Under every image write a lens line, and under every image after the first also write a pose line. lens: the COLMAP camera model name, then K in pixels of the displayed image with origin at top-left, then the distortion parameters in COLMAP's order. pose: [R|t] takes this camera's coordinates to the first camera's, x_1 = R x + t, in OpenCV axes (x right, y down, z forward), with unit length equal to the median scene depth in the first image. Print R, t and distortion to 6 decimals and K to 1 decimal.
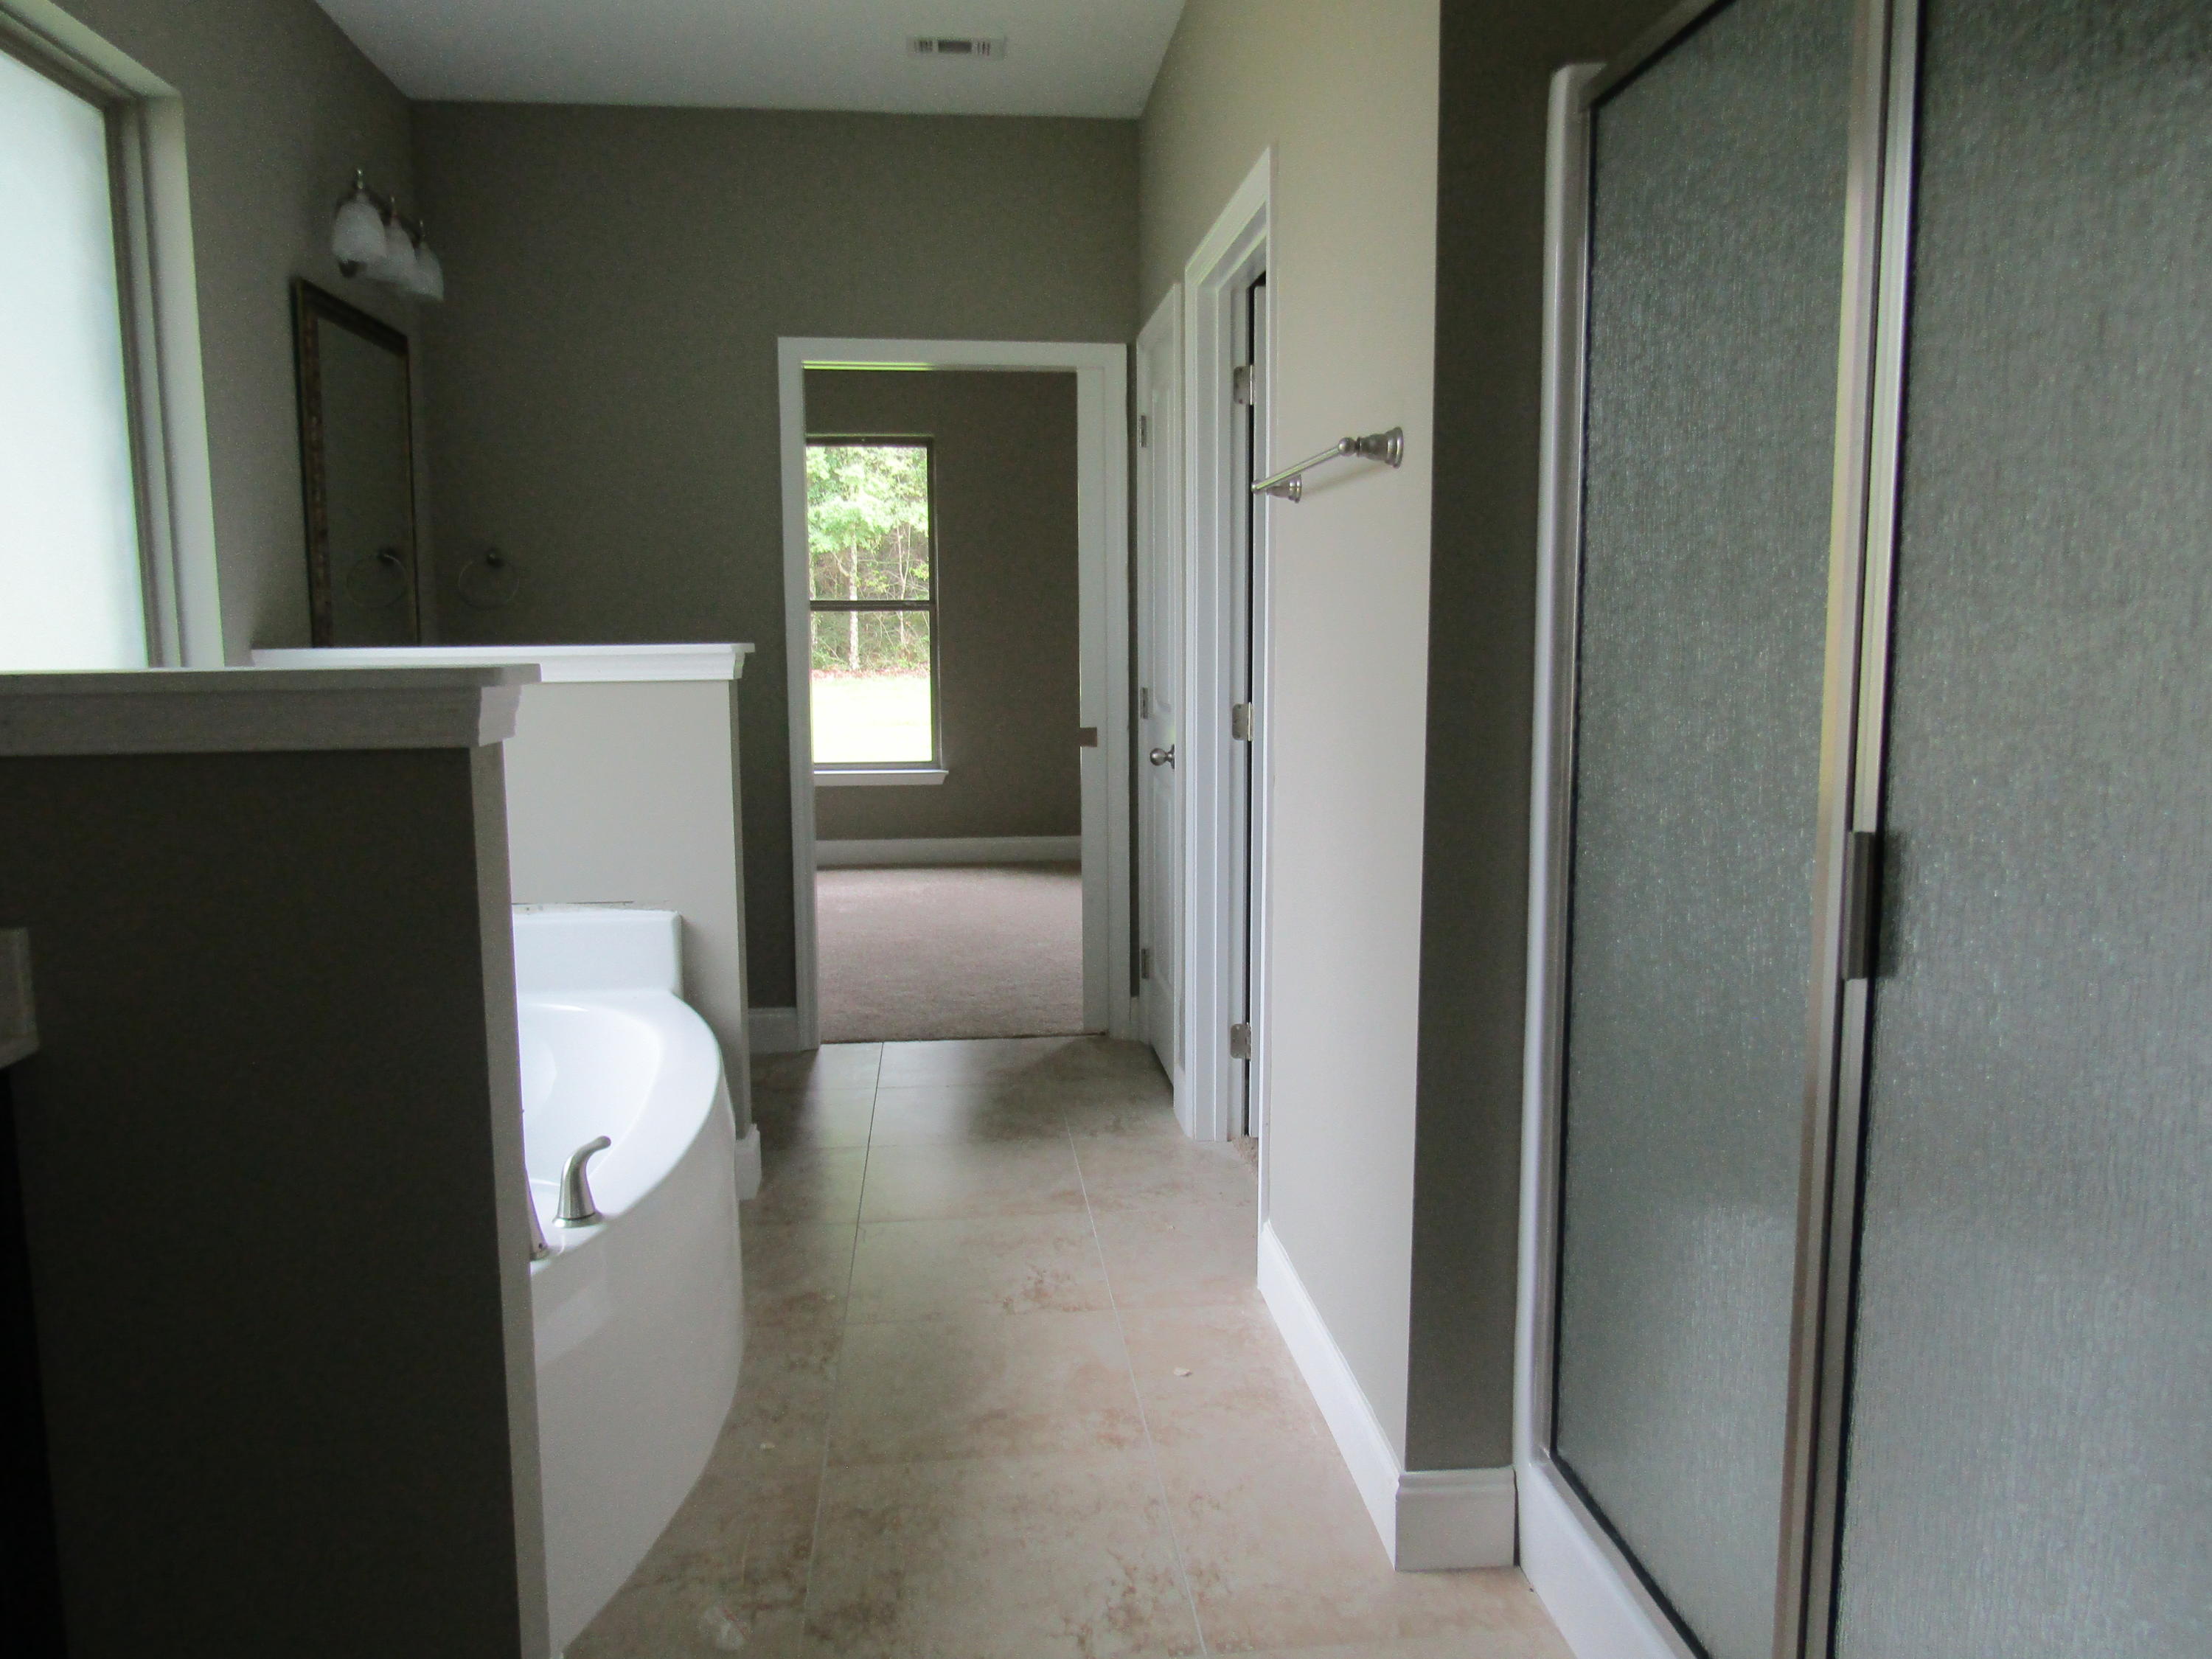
lens RADIAL K [[1566.6, 0, 1105.5], [0, 1566.6, 820.2], [0, 0, 1]] dist [-0.013367, 0.001276]
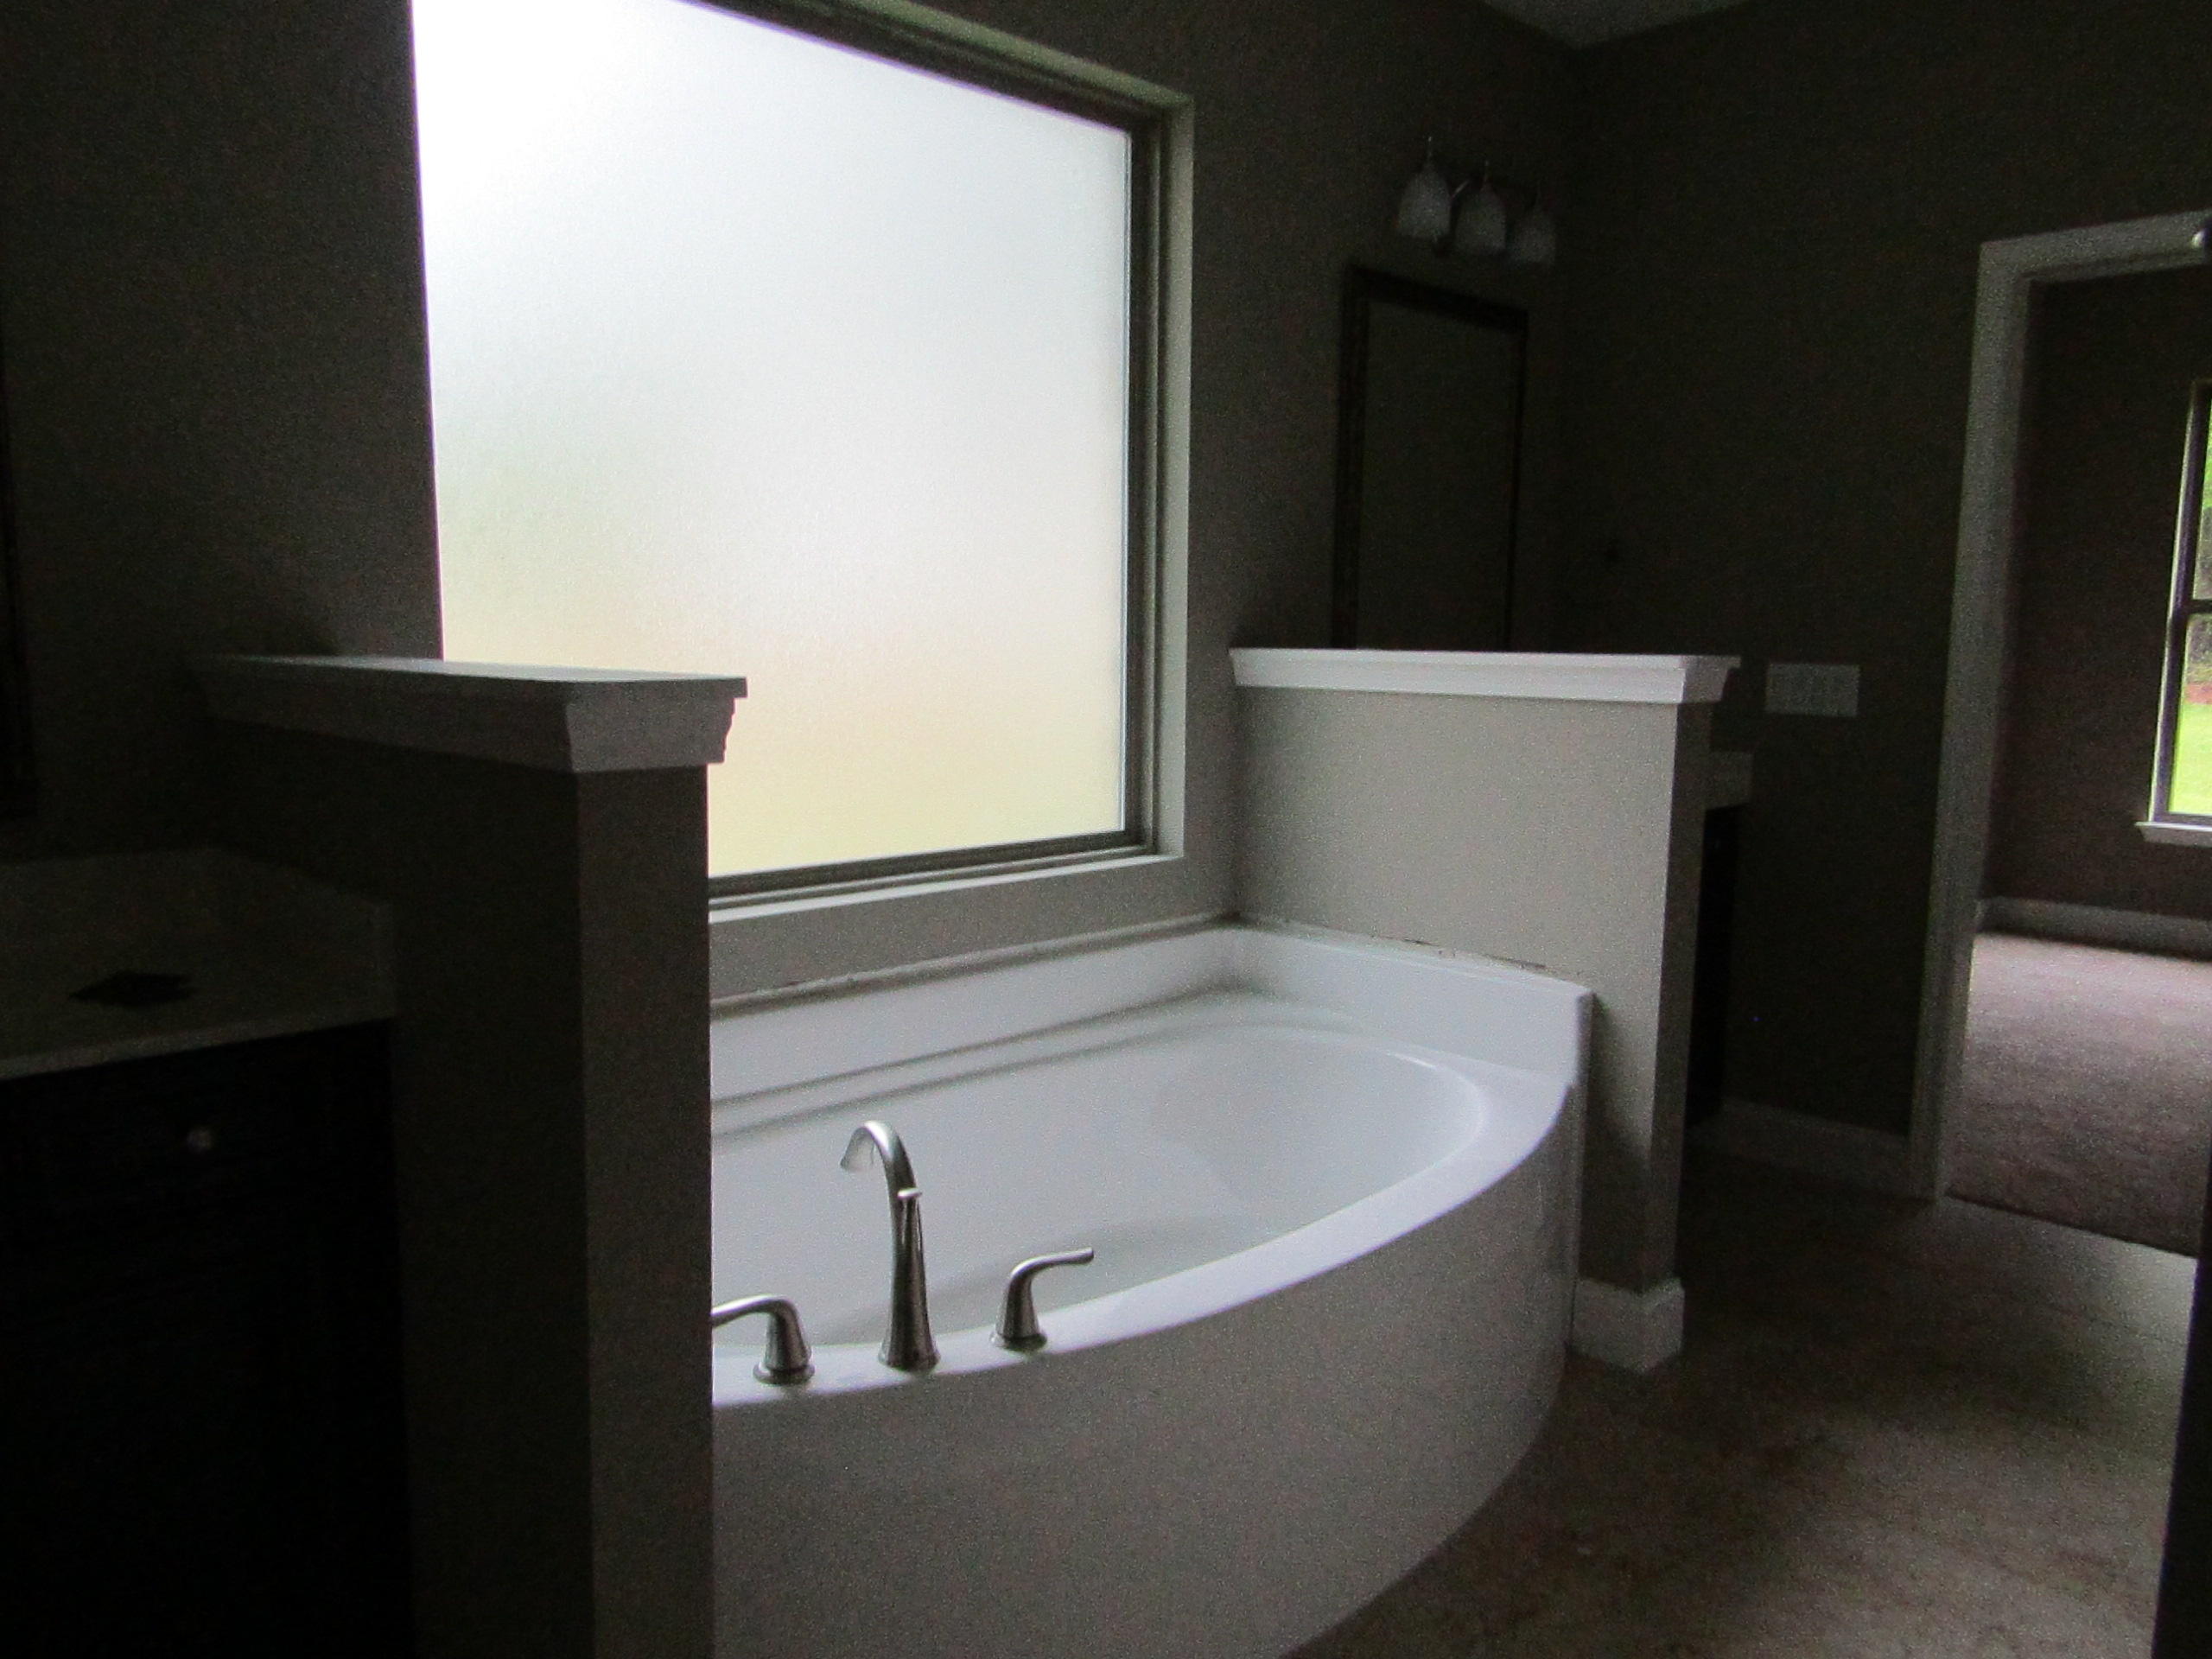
lens RADIAL K [[1566.6, 0, 1106.4], [0, 1566.6, 834.8], [0, 0, 1]] dist [-0.013367, 0.001276]
pose [[0.610500, 0.115332, -0.783574, 0.182966], [-0.107944, 0.992225, 0.061942, -0.040168], [0.784626, 0.046766, 0.618203, 0.291217]]
